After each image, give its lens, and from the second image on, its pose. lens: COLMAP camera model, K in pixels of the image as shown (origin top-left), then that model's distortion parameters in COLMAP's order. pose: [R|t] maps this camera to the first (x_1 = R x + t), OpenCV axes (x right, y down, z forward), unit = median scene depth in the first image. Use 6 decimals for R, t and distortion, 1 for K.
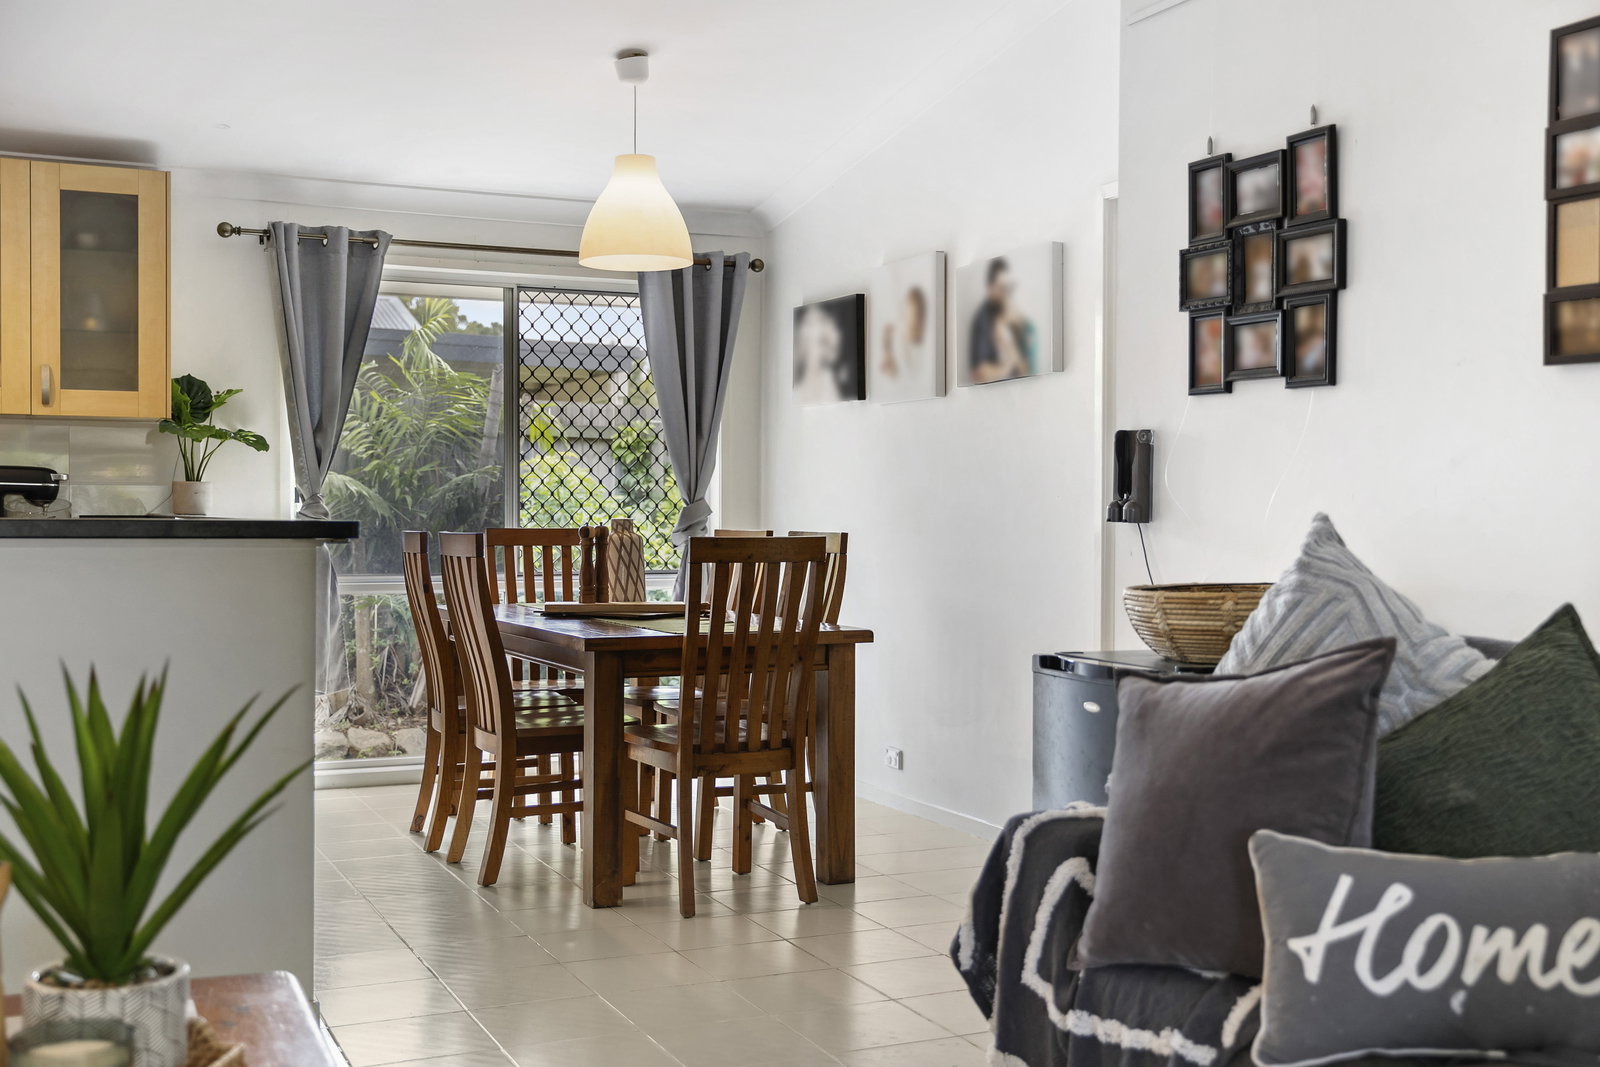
lens RADIAL K [[1735.9, 0, 798.8], [0, 1735.9, 425.5], [0, 0, 1]] dist [-0.013571, -0.009624]
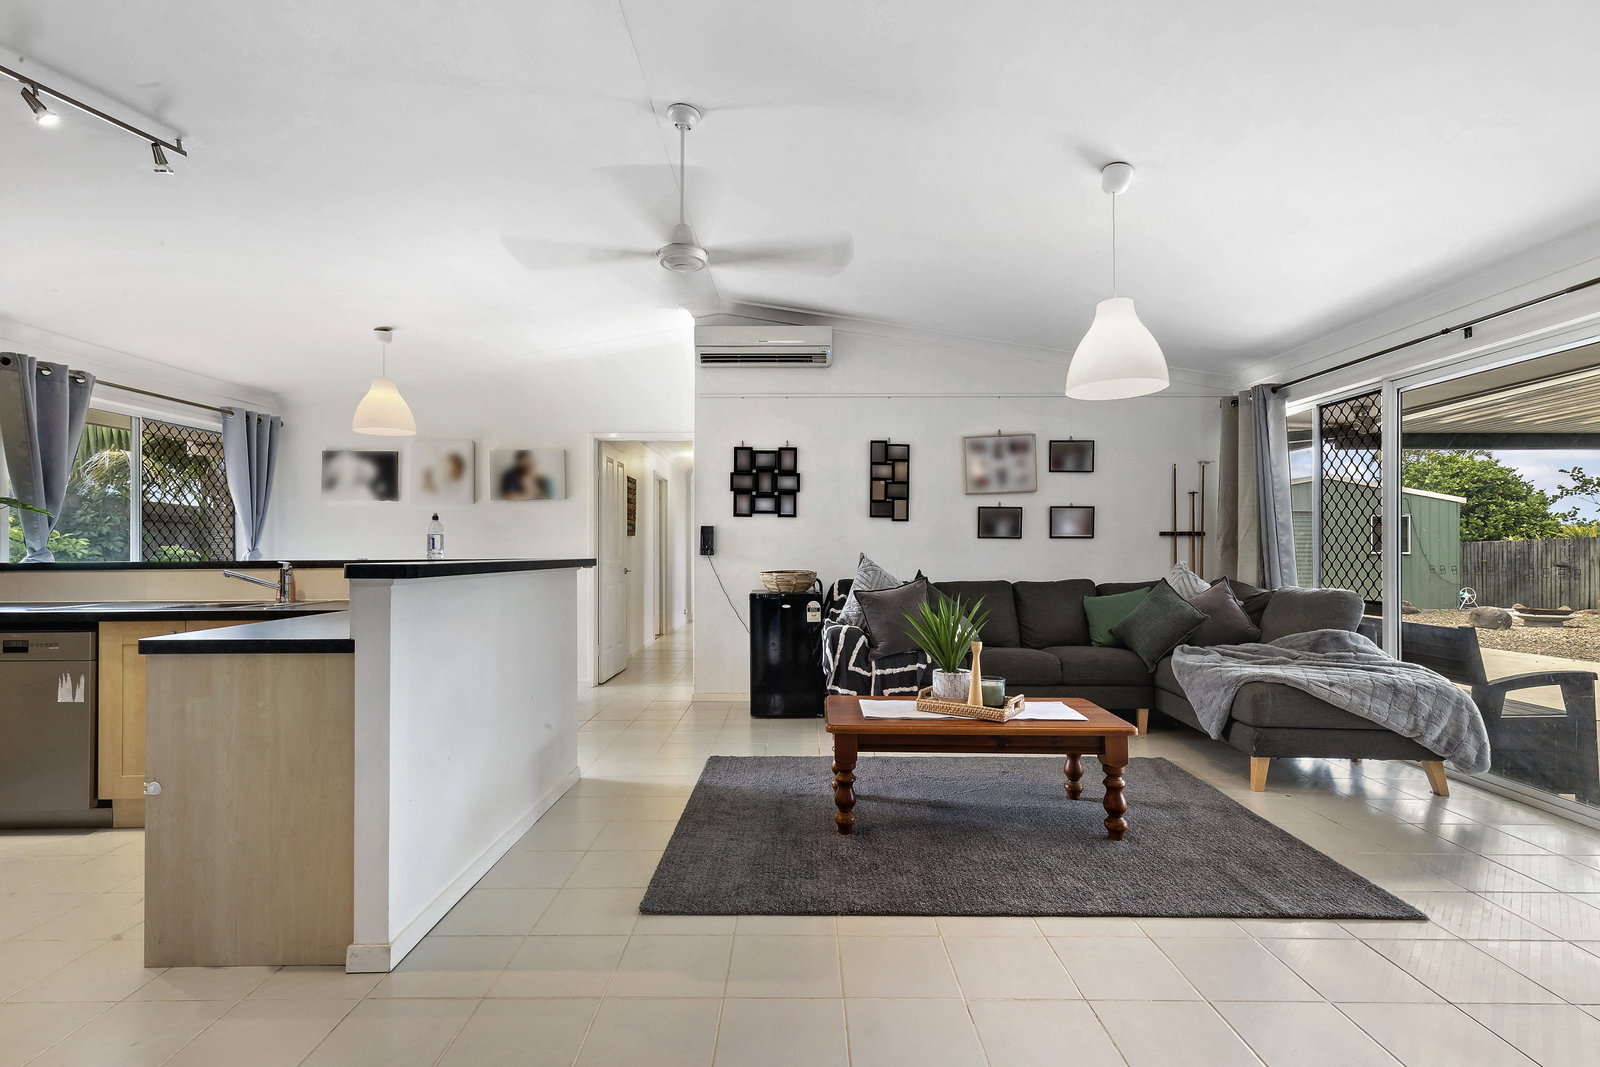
lens RADIAL K [[741.0, 0, 798.8], [0, 741.0, 550.2], [0, 0, 1]] dist [0.004394, 0.000647]
pose [[0.416688, -0.007856, 0.909015, -0.682497], [-0.036908, 0.998992, 0.025552, 0.003708], [-0.908300, -0.044197, 0.415978, 0.191833]]
